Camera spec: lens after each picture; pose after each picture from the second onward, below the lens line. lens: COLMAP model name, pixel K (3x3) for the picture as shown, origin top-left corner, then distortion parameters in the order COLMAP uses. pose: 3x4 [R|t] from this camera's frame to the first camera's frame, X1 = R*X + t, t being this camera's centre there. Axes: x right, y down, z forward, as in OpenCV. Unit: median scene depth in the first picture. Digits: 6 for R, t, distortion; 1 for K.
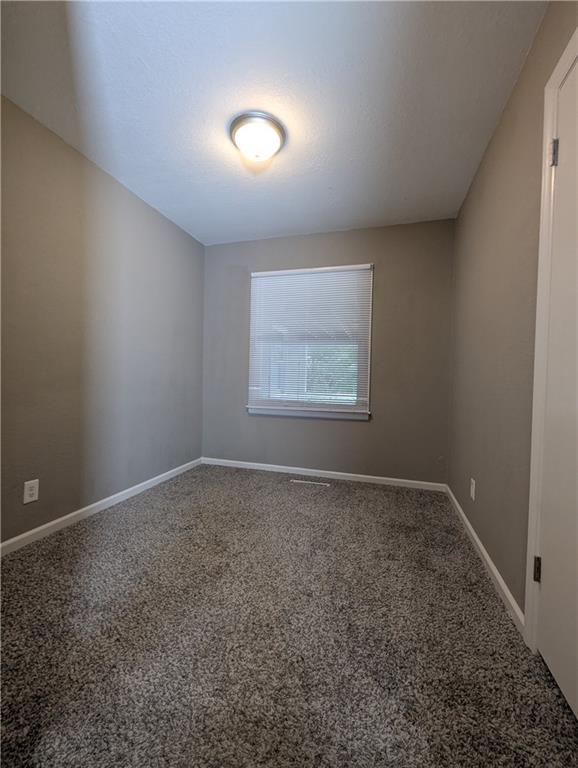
lens RADIAL K [[322.1, 0, 289.0], [0, 322.1, 384.0], [0, 0, 1]] dist [-0.000145, -0.000900]
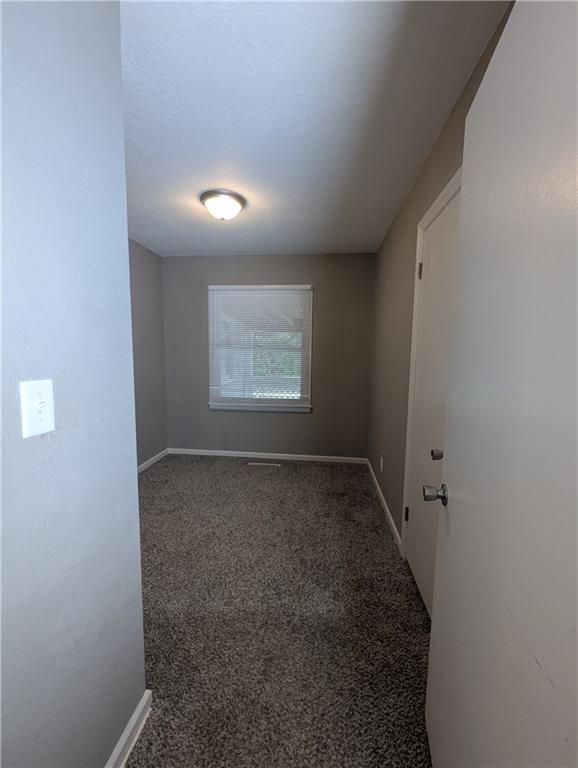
lens RADIAL K [[322.1, 0, 289.0], [0, 322.1, 384.0], [0, 0, 1]] dist [-0.000145, -0.000900]
pose [[0.983107, -0.030233, 0.180519, -0.085315], [0.013888, 0.995742, 0.091129, -0.167956], [-0.182505, -0.087082, 0.979341, -0.303637]]
